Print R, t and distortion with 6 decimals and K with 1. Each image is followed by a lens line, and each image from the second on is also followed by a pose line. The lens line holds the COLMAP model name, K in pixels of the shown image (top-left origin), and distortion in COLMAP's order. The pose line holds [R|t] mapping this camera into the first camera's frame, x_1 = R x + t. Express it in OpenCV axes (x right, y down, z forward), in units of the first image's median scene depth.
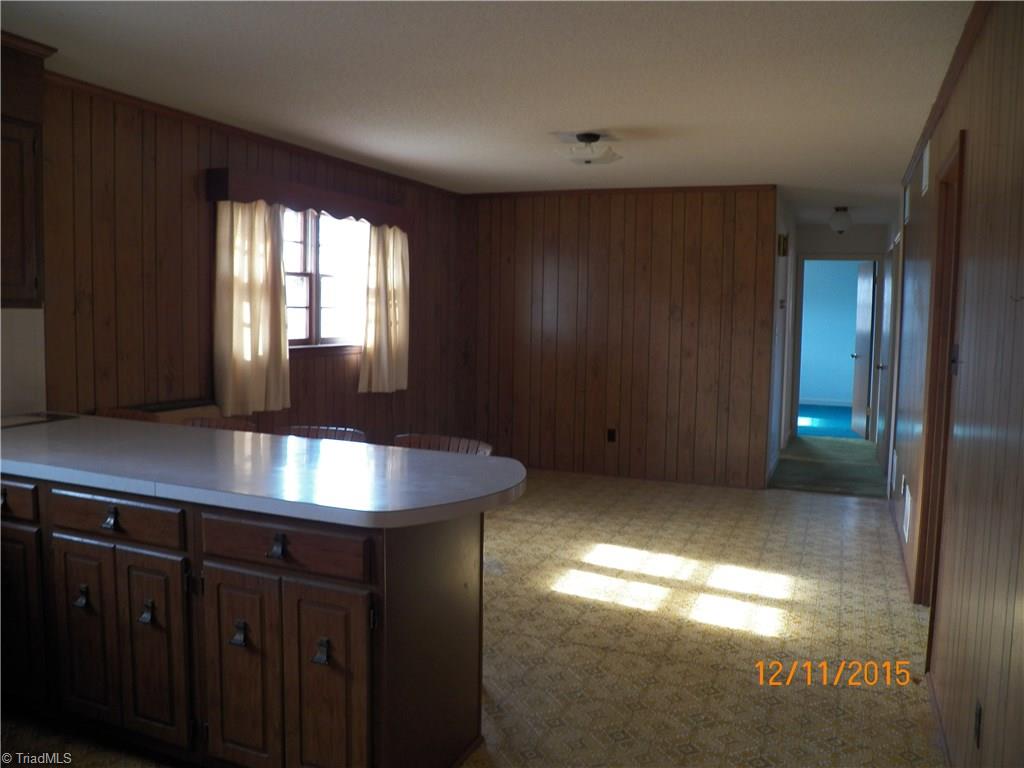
lens RADIAL K [[837.3, 0, 512.0], [0, 837.3, 384.0], [0, 0, 1]] dist [-0.067168, 0.000868]
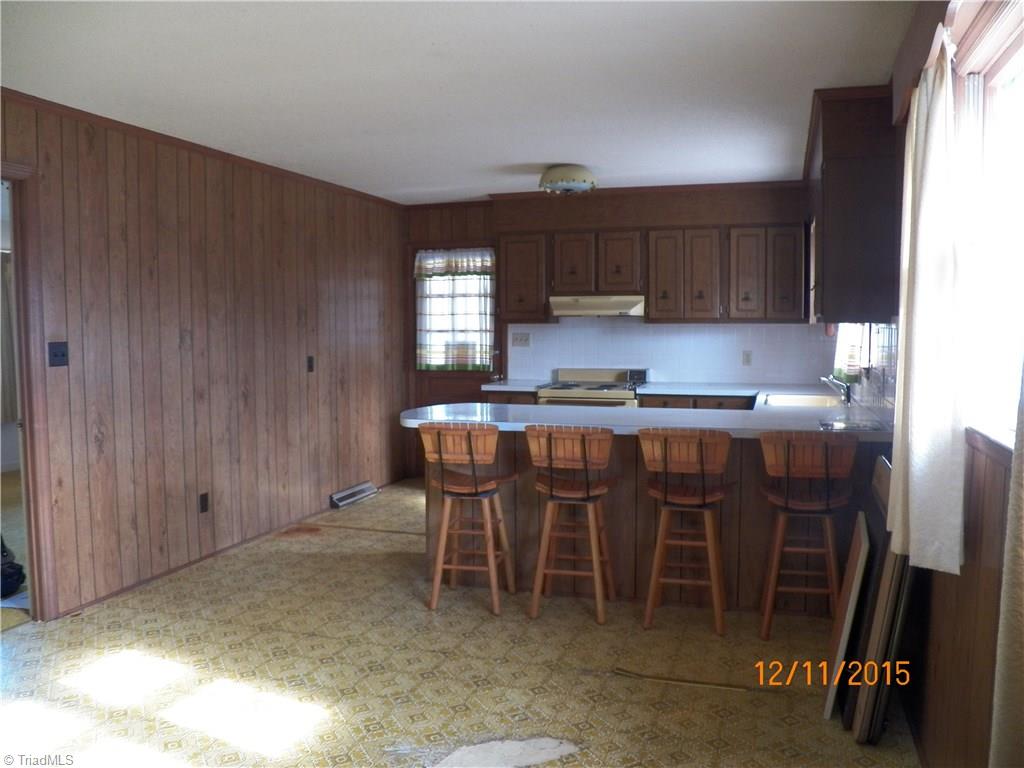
lens RADIAL K [[837.3, 0, 512.0], [0, 837.3, 384.0], [0, 0, 1]] dist [-0.067168, 0.000868]
pose [[-0.997401, -0.011786, -0.071073, -0.062852], [-0.022618, 0.987876, 0.153586, -0.164106], [0.068401, 0.154794, -0.985576, 1.925453]]
